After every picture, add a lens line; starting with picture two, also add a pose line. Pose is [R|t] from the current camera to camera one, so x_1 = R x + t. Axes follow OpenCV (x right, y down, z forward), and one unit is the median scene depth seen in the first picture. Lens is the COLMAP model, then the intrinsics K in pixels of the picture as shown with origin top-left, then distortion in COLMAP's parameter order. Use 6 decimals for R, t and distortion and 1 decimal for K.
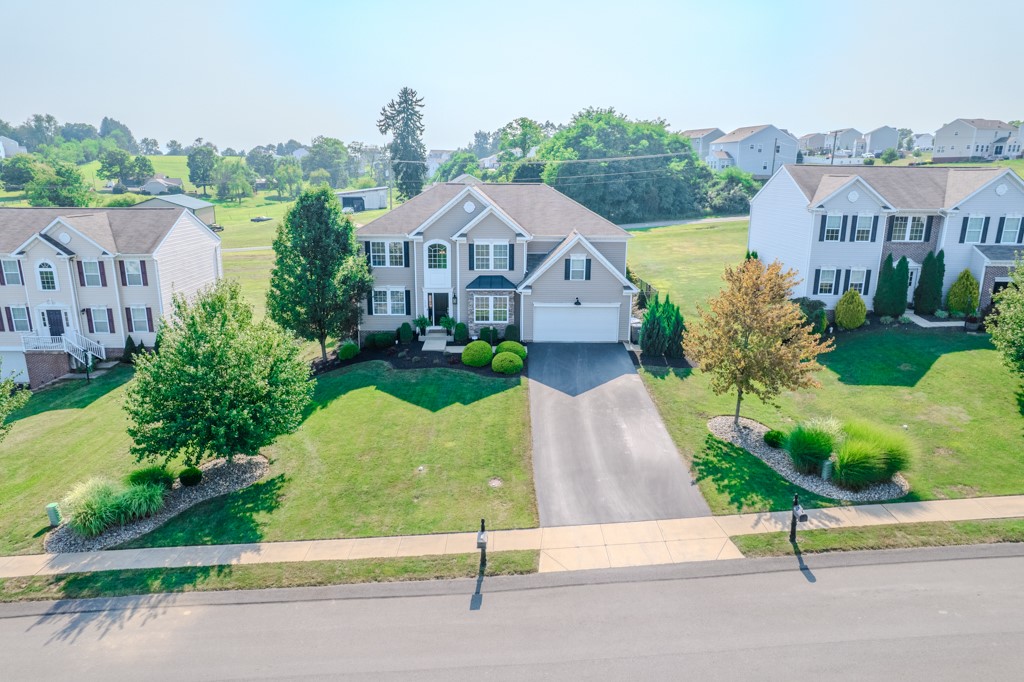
lens RADIAL K [[645.7, 0, 510.3], [0, 645.7, 341.3], [0, 0, 1]] dist [-0.031982, 0.027949]
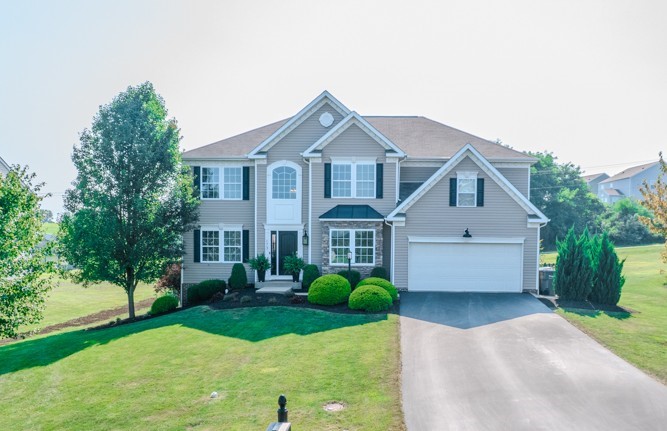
lens RADIAL K [[702.0, 0, 364.7], [0, 702.0, 238.0], [0, 0, 1]] dist [-0.041915, 0.000000]
pose [[0.999363, 0.004424, -0.035405, 0.014352], [-0.011636, 0.978445, -0.206182, 0.112010], [0.033730, 0.206462, 0.977873, 0.201764]]
